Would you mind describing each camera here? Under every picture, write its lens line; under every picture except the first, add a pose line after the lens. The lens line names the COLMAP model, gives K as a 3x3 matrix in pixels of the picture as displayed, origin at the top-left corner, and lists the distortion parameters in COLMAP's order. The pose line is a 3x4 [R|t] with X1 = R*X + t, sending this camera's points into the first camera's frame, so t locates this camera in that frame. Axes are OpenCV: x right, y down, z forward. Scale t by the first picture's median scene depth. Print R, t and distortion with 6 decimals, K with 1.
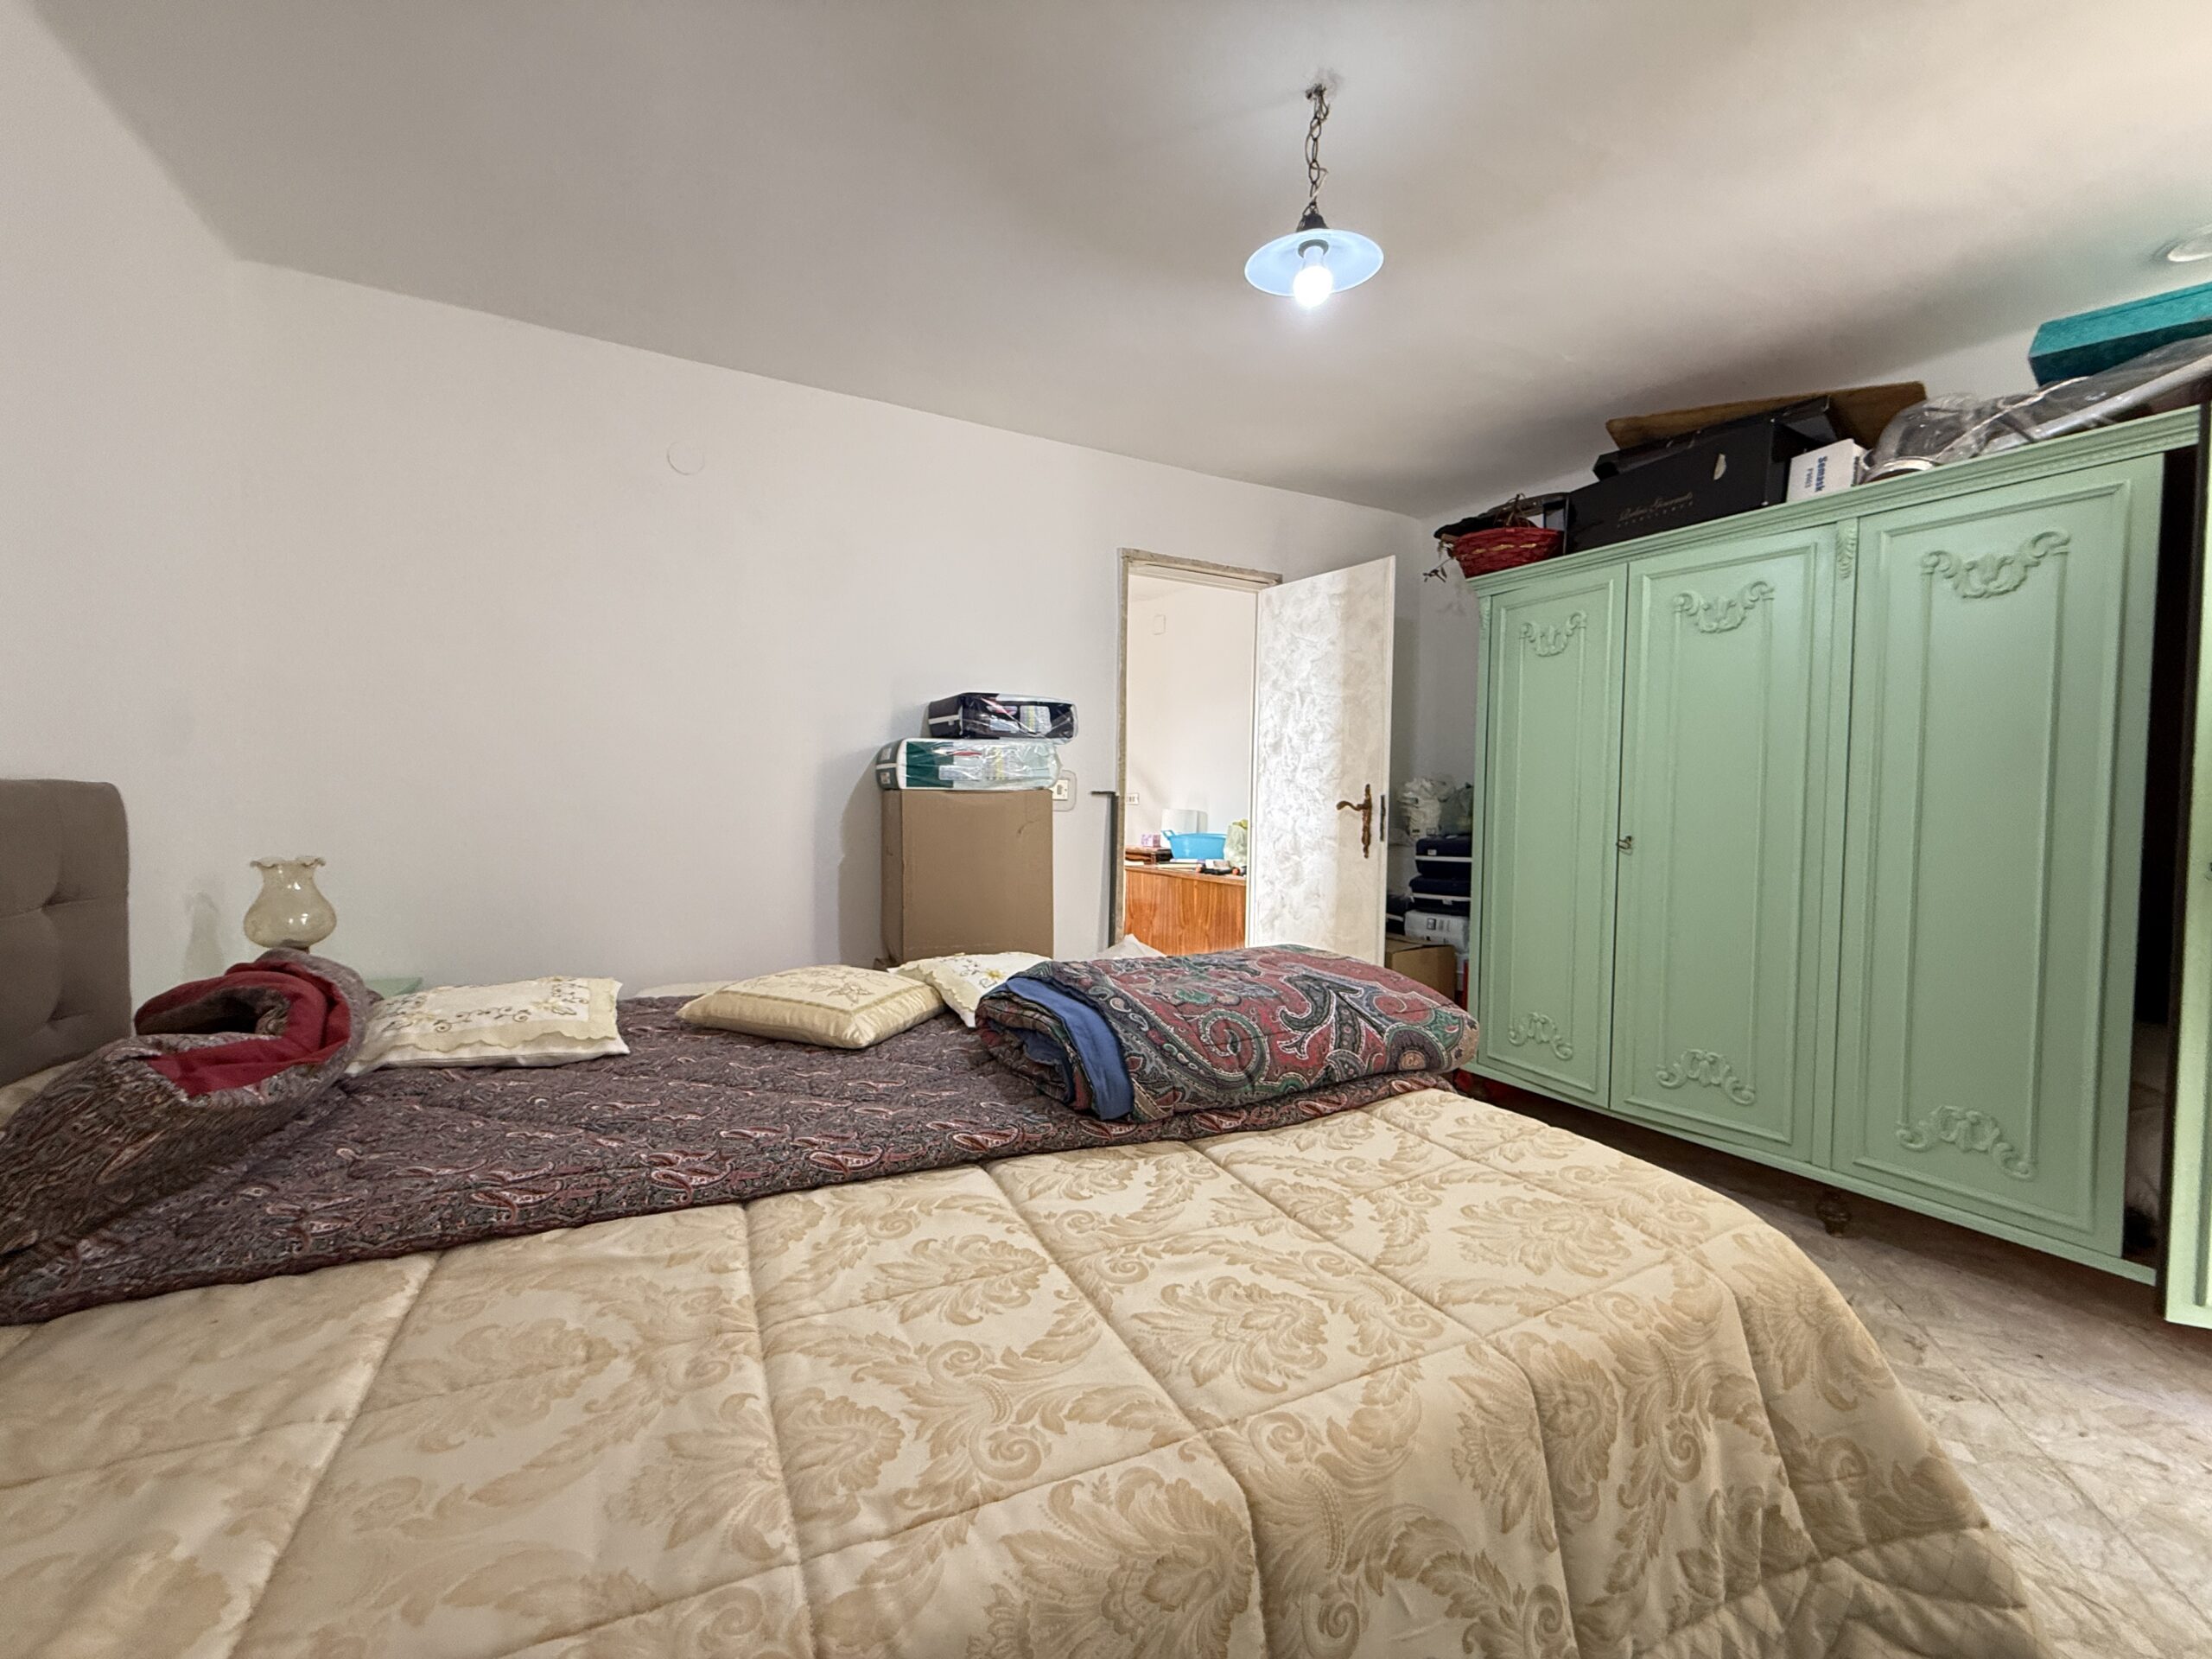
lens RADIAL K [[875.1, 0, 1098.2], [0, 875.1, 830.4], [0, 0, 1]] dist [0.000425, 0.000283]
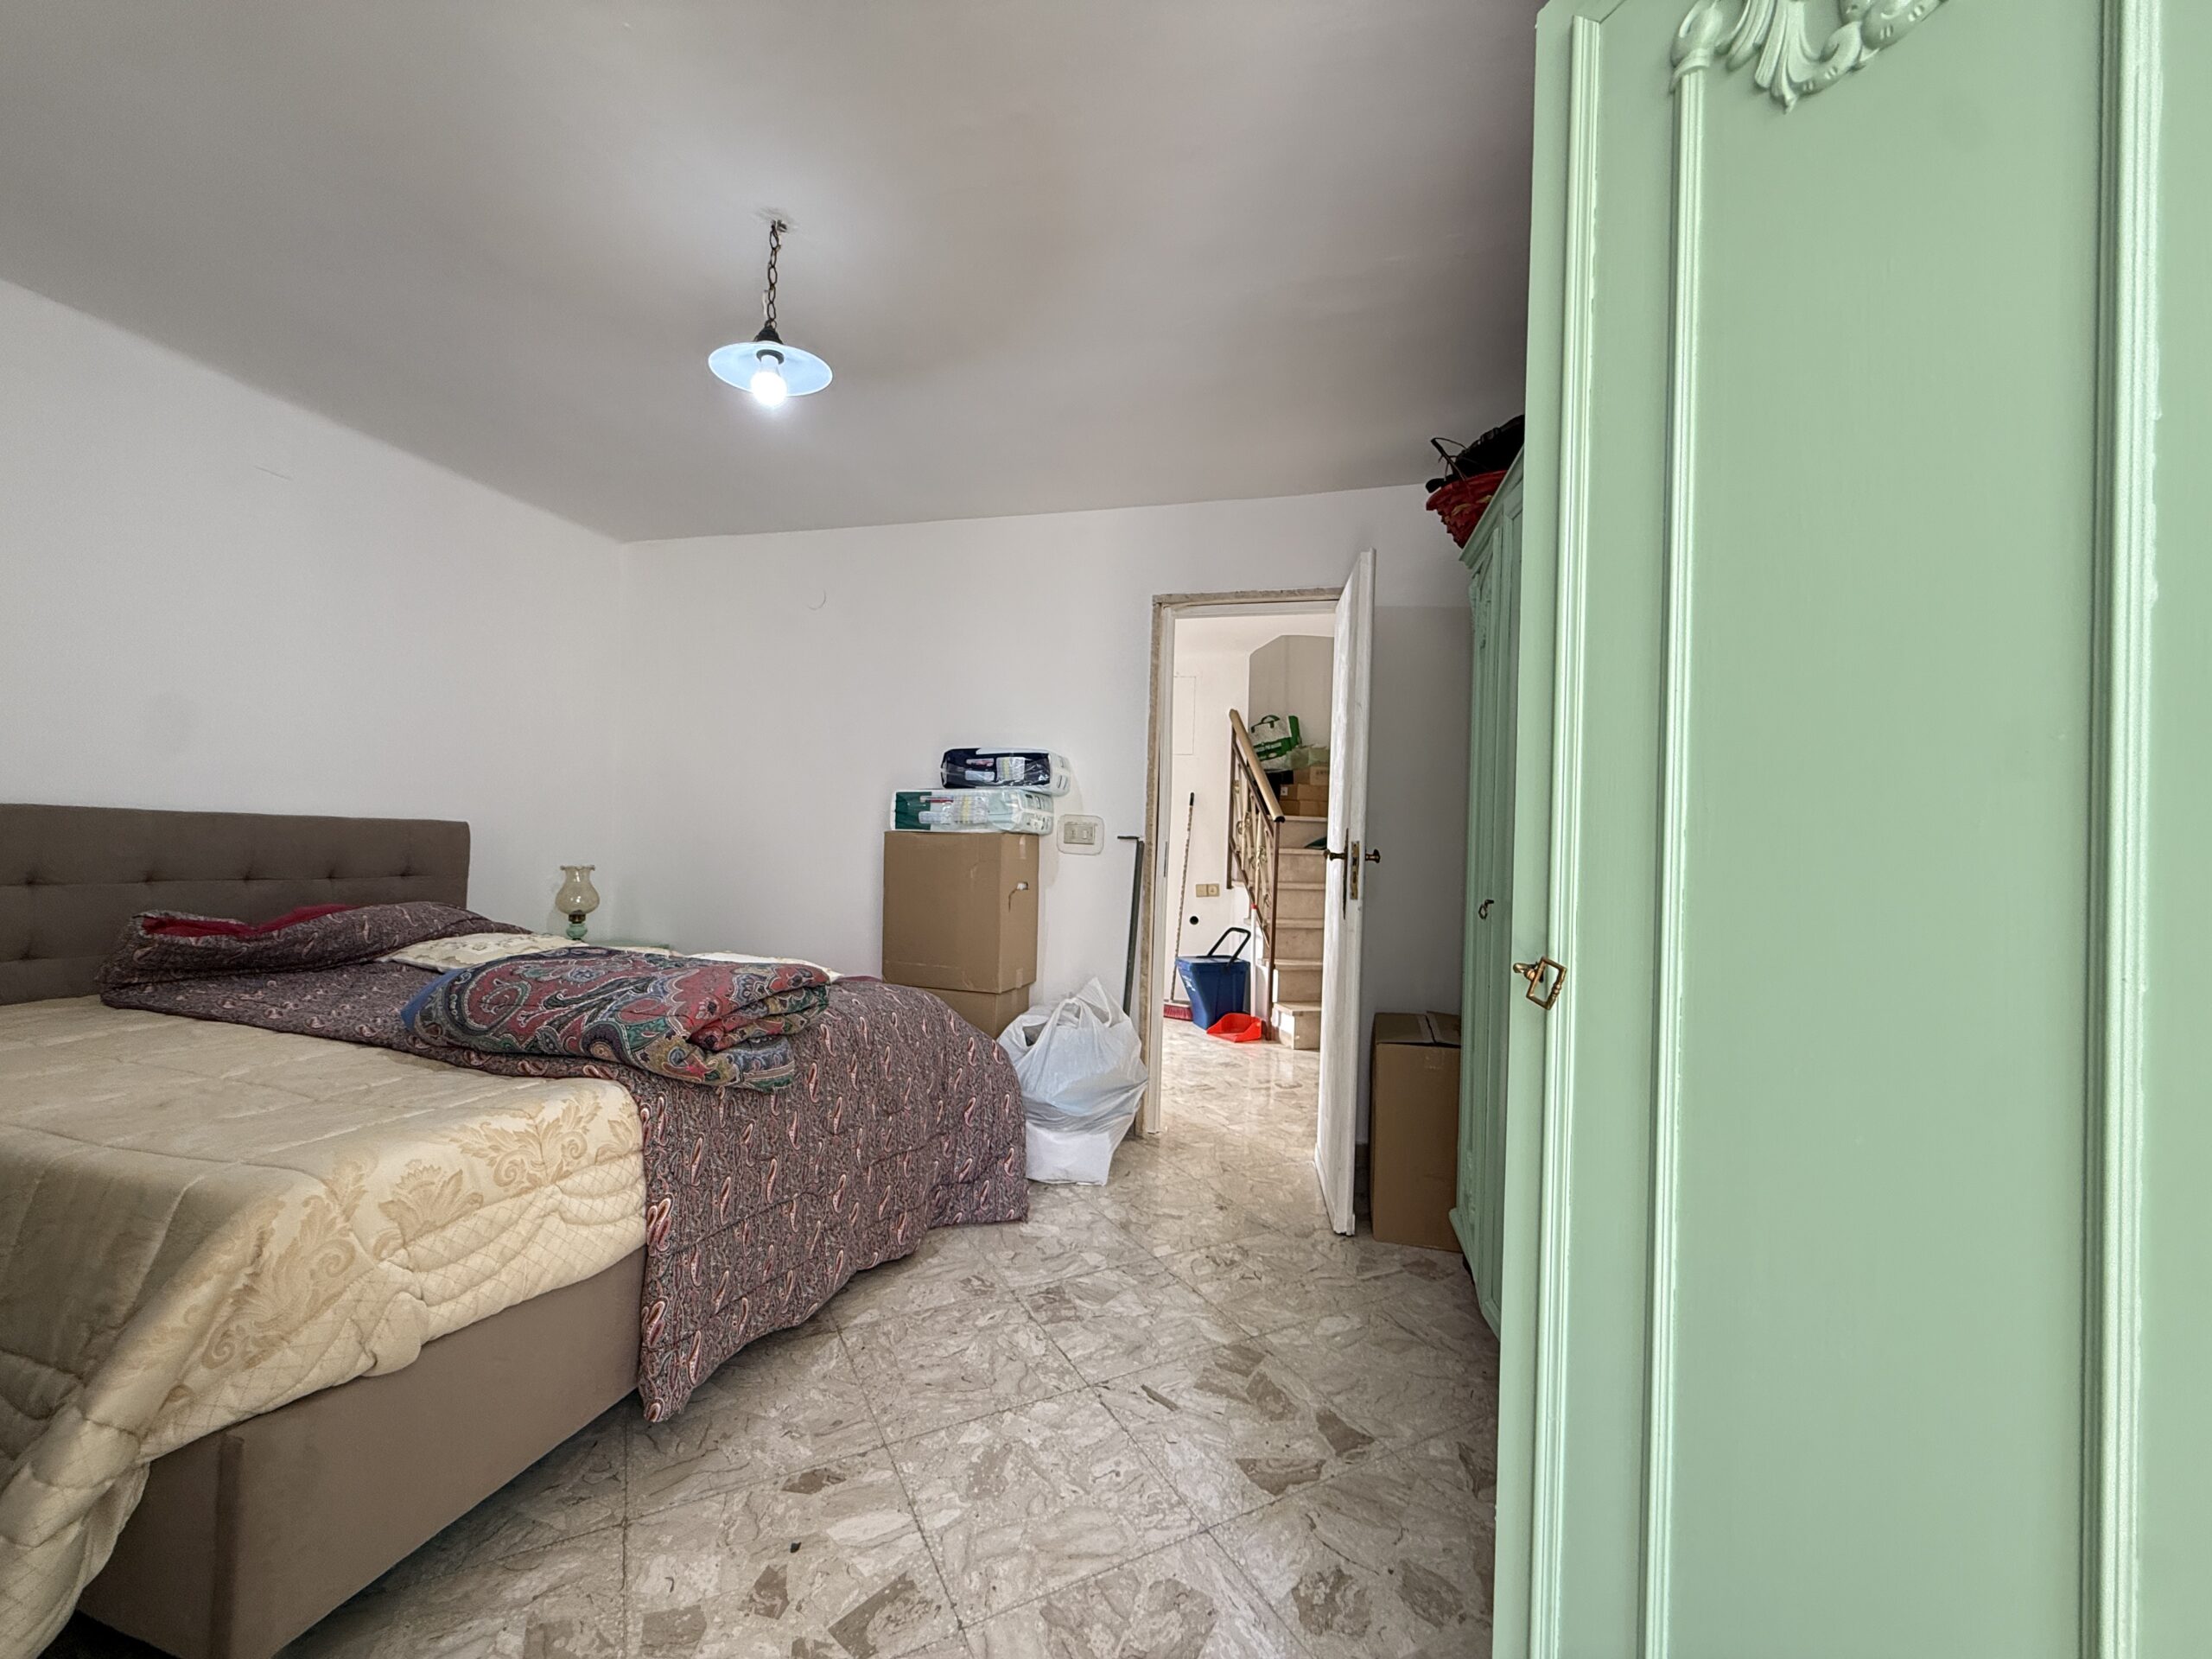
lens RADIAL K [[875.1, 0, 1107.1], [0, 875.1, 833.9], [0, 0, 1]] dist [0.000425, 0.000283]
pose [[0.734625, 0.002753, -0.678468, 0.789007], [-0.045926, 0.997900, -0.045677, -0.000330], [0.676917, 0.064715, 0.733209, 0.283972]]
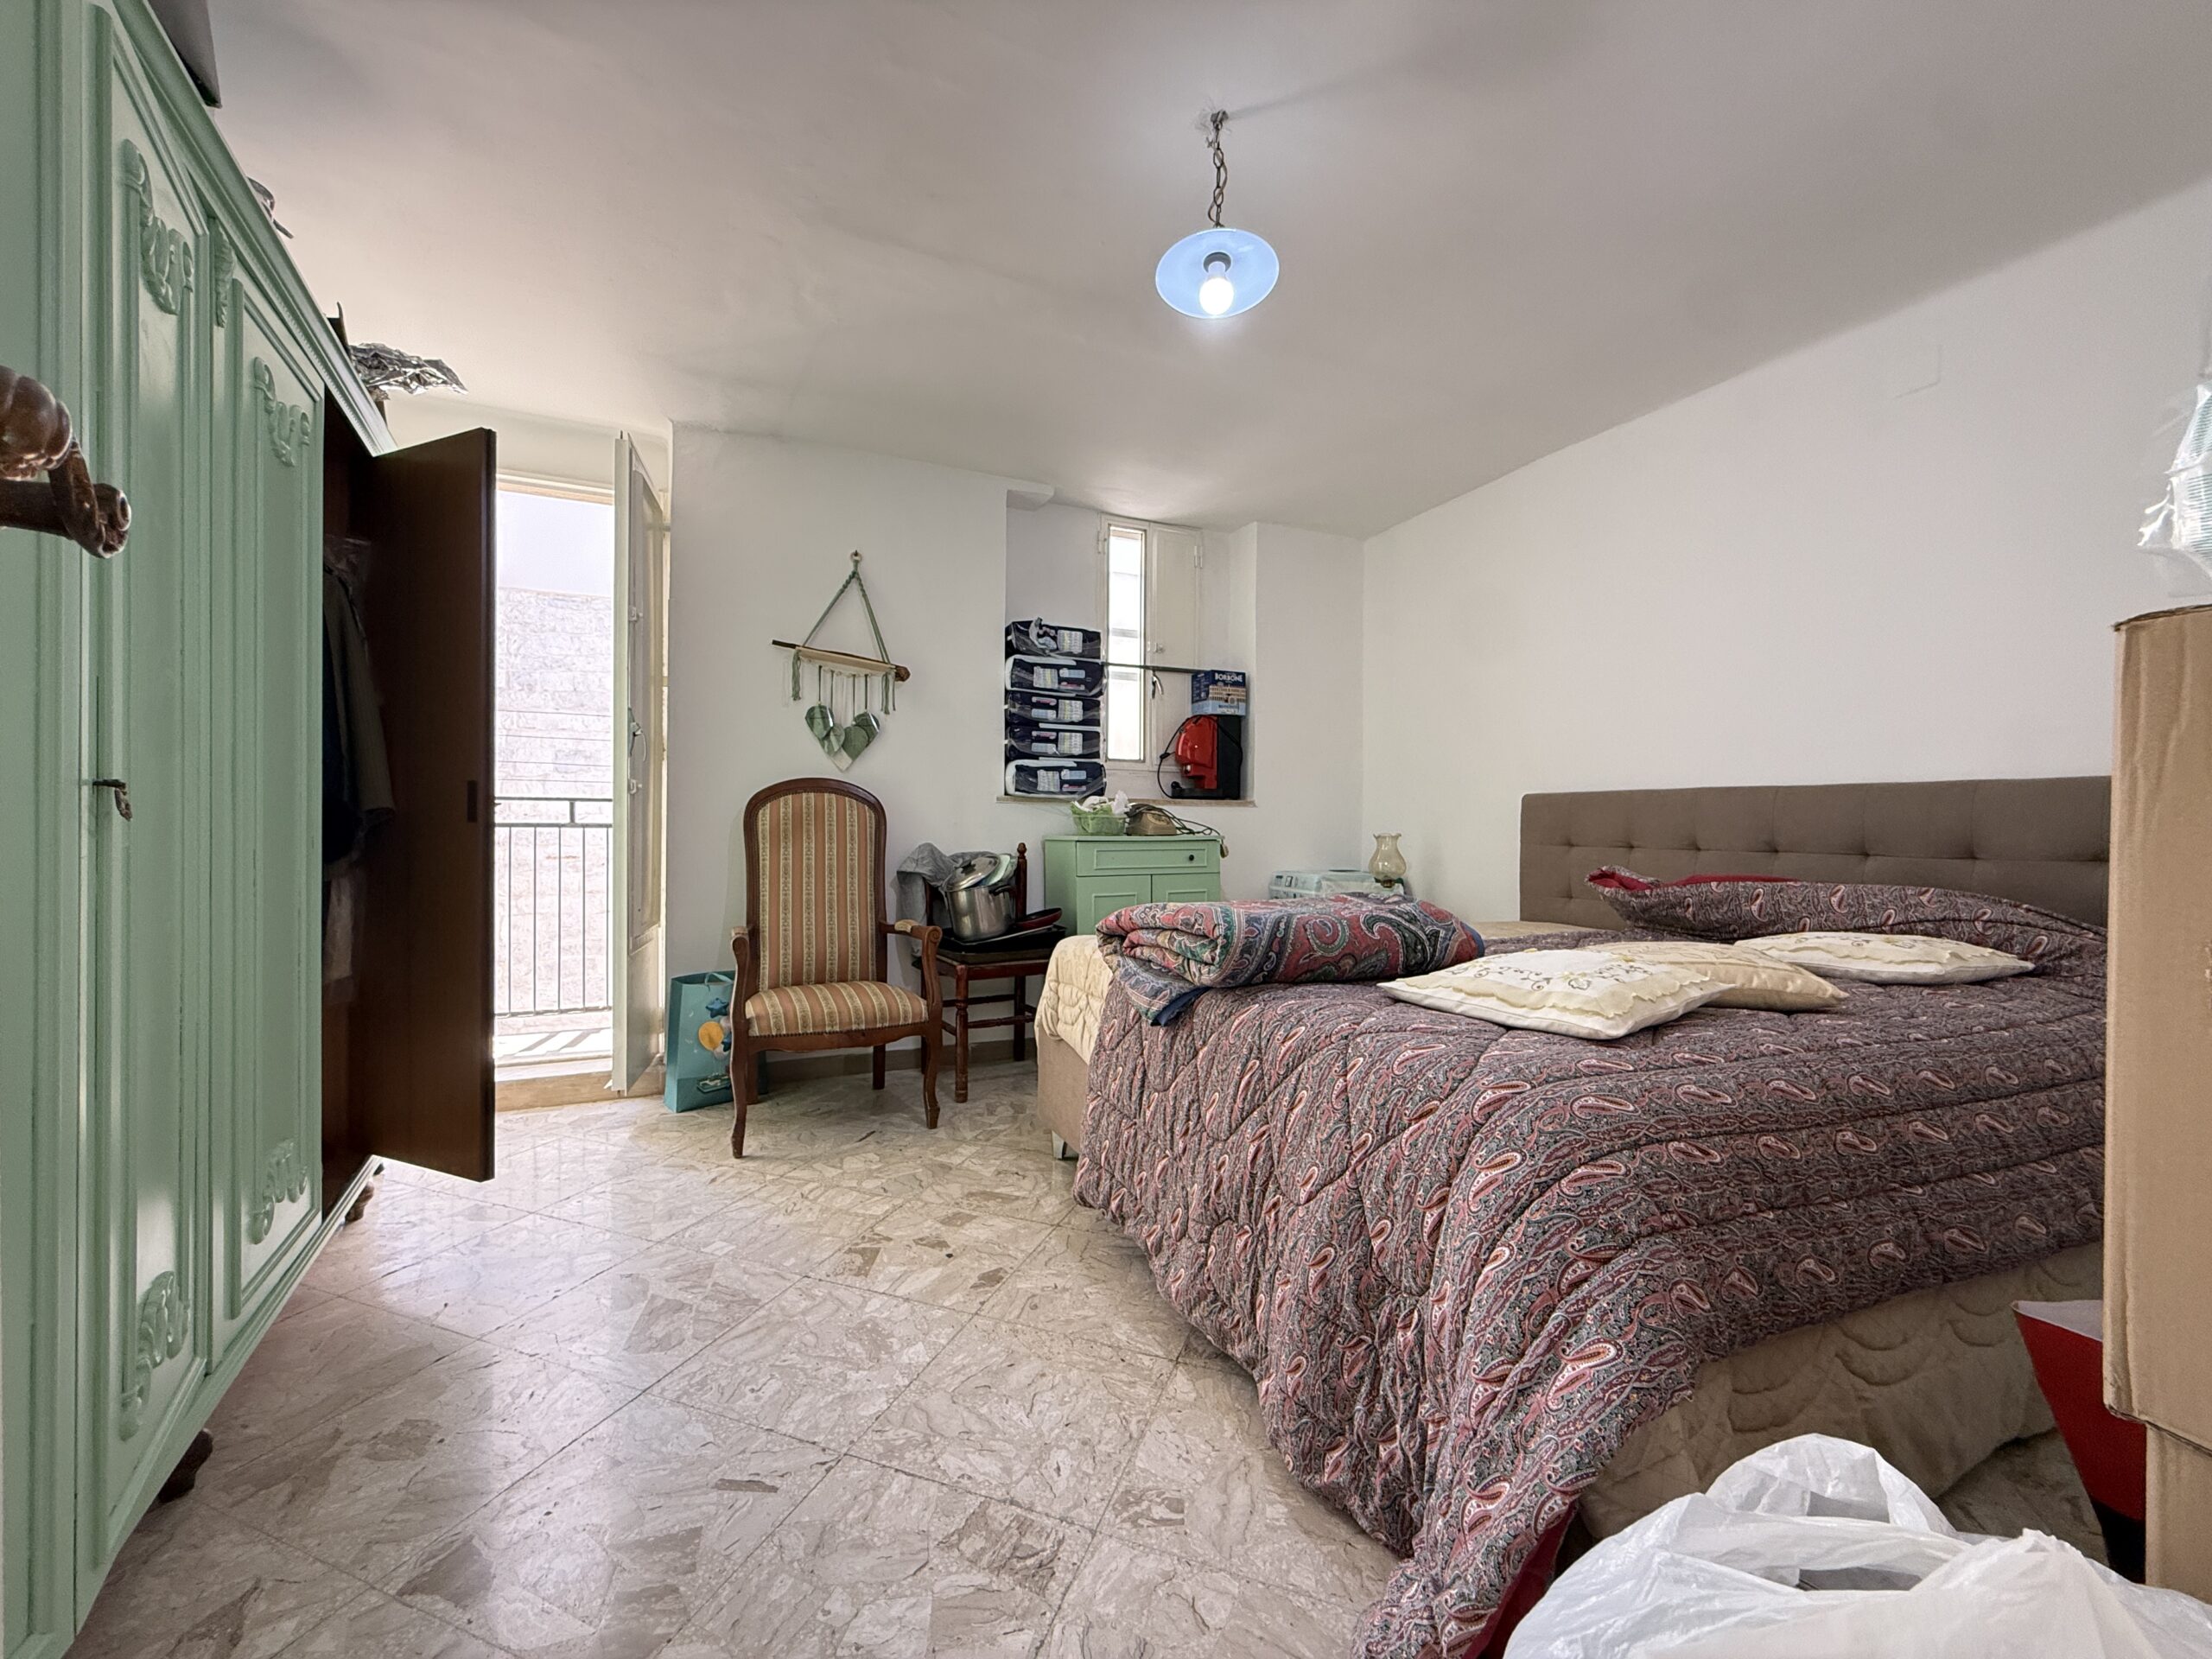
lens RADIAL K [[875.1, 0, 1097.0], [0, 875.1, 827.9], [0, 0, 1]] dist [0.000425, 0.000283]
pose [[-0.999291, -0.020623, 0.031484, 0.201363], [-0.019451, 0.999123, 0.037088, 0.004459], [-0.032222, 0.036449, -0.998816, 1.235165]]
